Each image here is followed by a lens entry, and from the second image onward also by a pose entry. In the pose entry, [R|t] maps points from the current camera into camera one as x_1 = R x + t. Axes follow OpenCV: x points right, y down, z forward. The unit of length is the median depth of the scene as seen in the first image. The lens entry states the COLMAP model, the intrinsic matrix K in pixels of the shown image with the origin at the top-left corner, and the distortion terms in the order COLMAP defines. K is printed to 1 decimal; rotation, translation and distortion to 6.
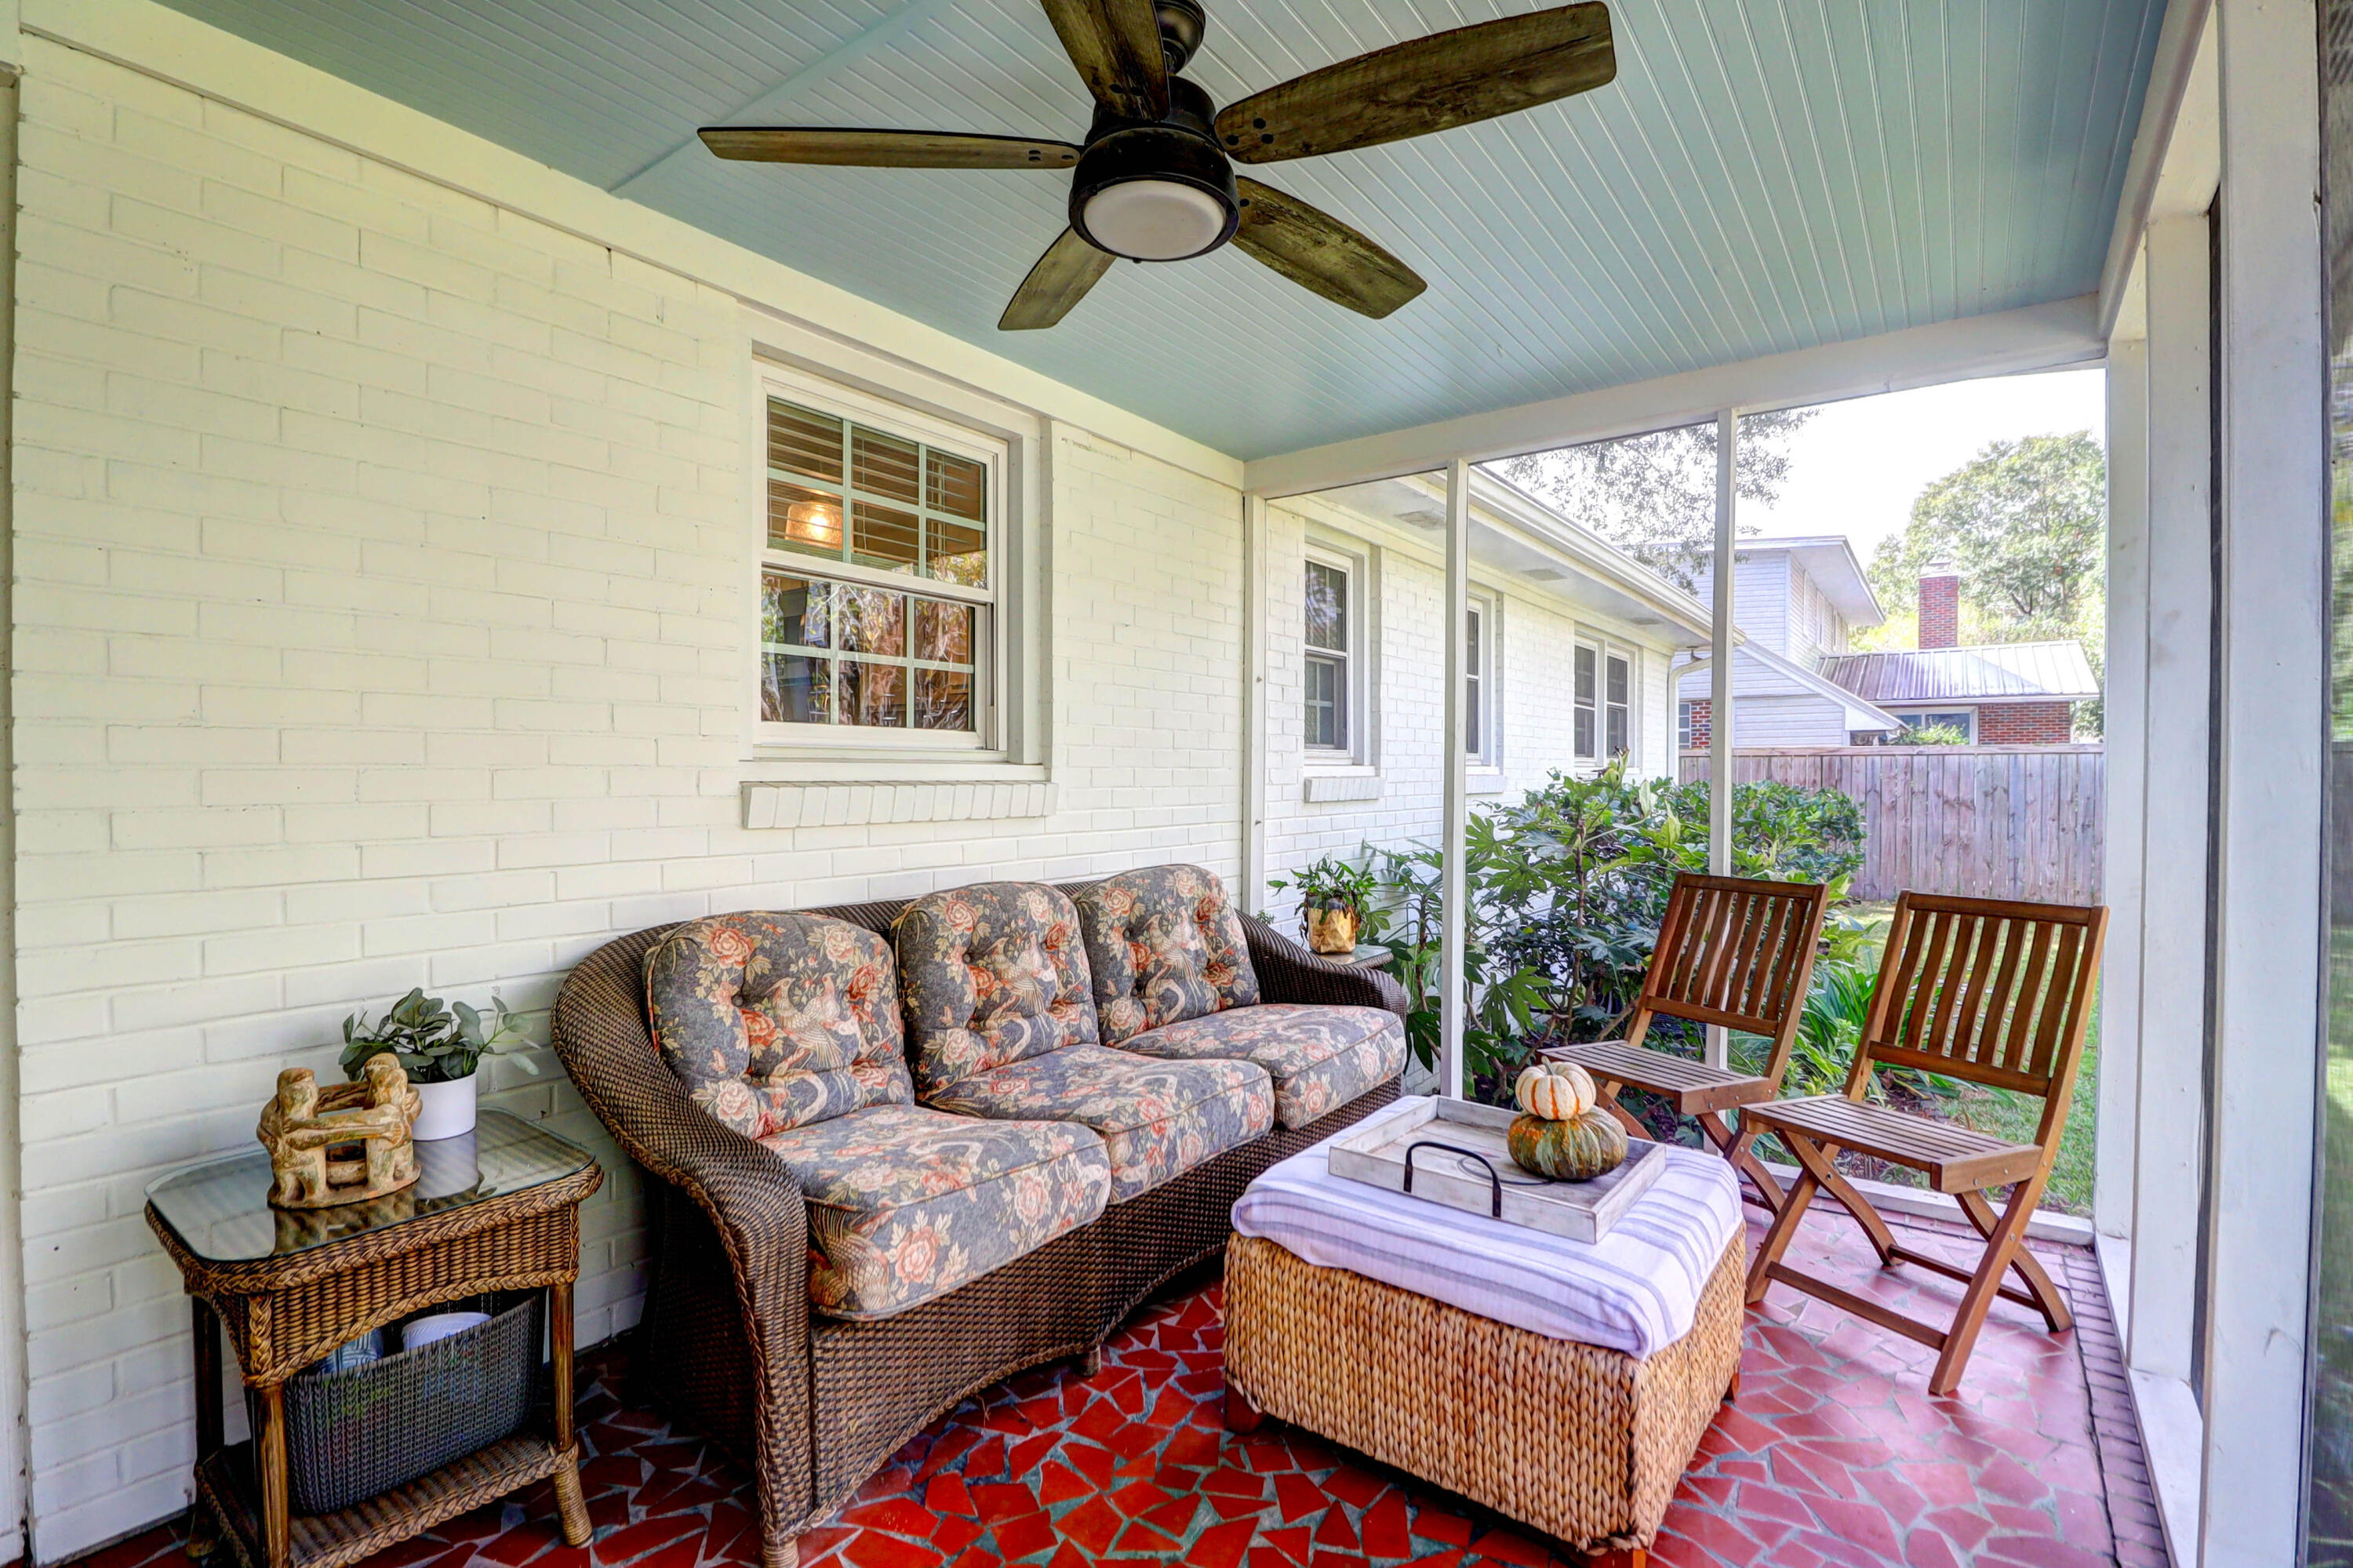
lens RADIAL K [[1085.5, 0, 1174.4], [0, 1085.5, 785.0], [0, 0, 1]] dist [-0.003975, -0.000427]
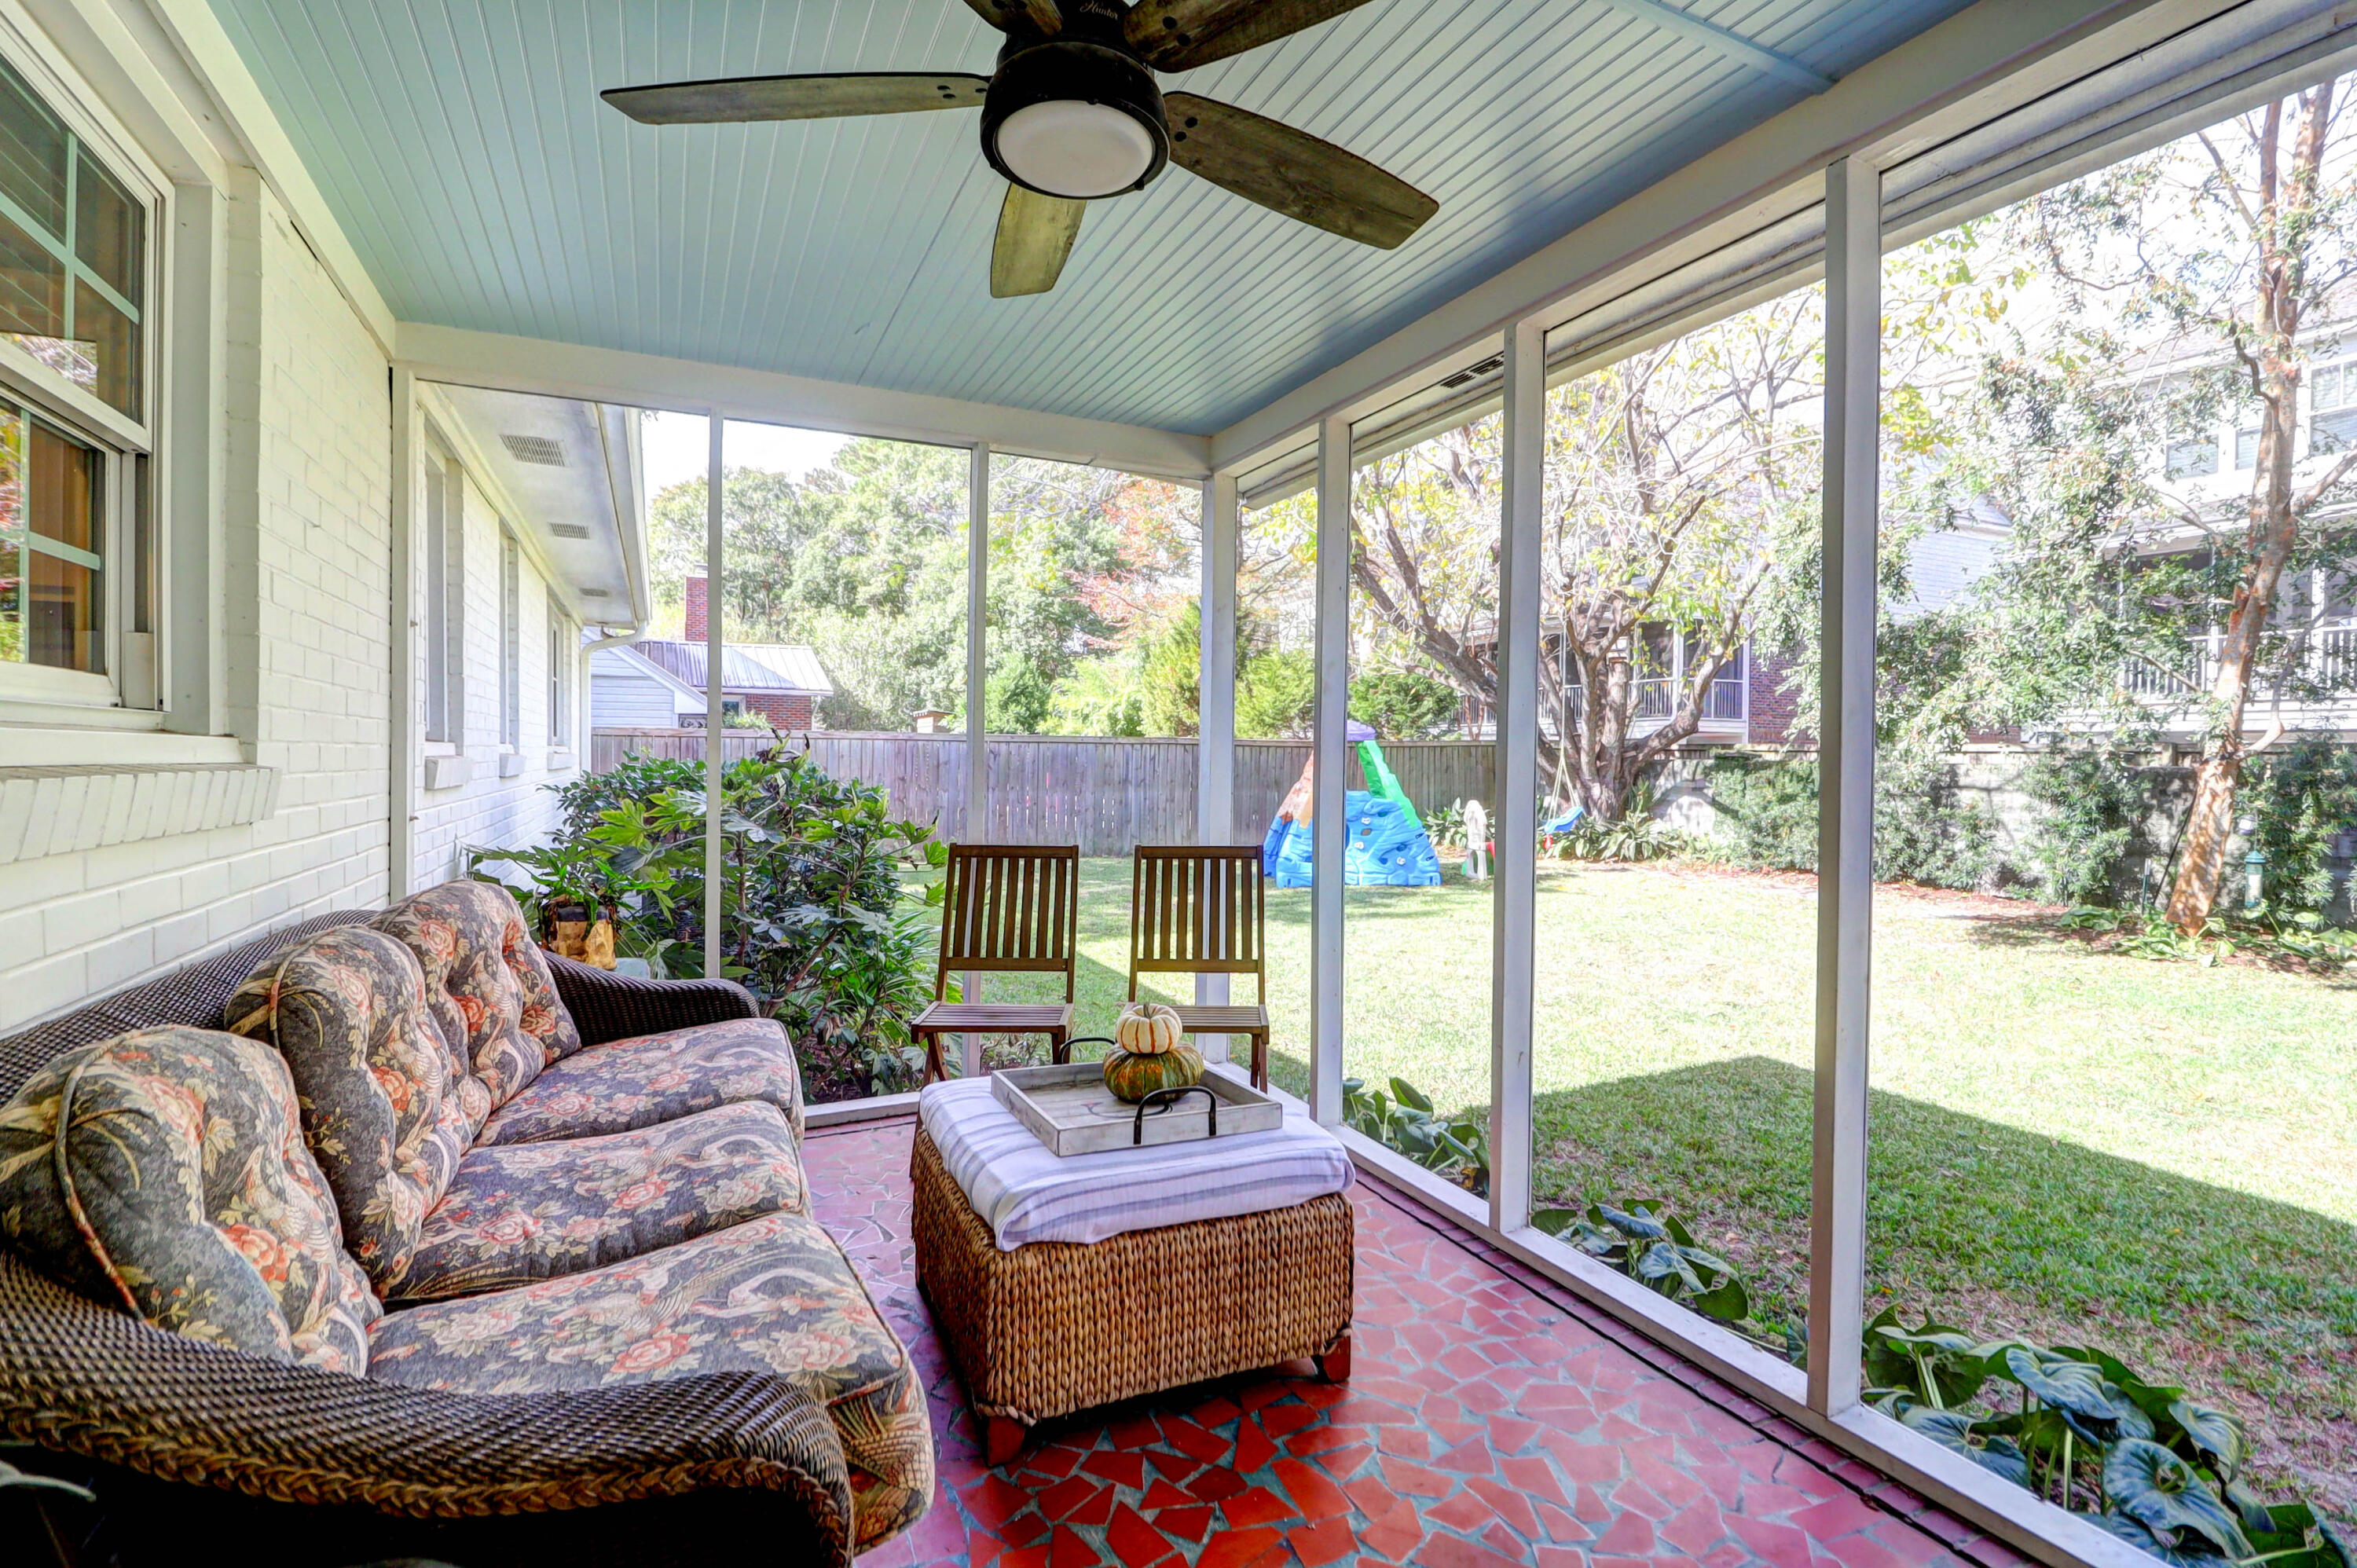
lens RADIAL K [[1102.1, 0, 1160.6], [0, 1102.1, 779.6], [0, 0, 1]] dist [-0.002635, -0.000653]
pose [[0.485200, -0.013757, 0.874295, -0.523769], [0.001064, 0.999885, 0.015143, -0.004819], [-0.874402, -0.006417, 0.485159, 0.319002]]
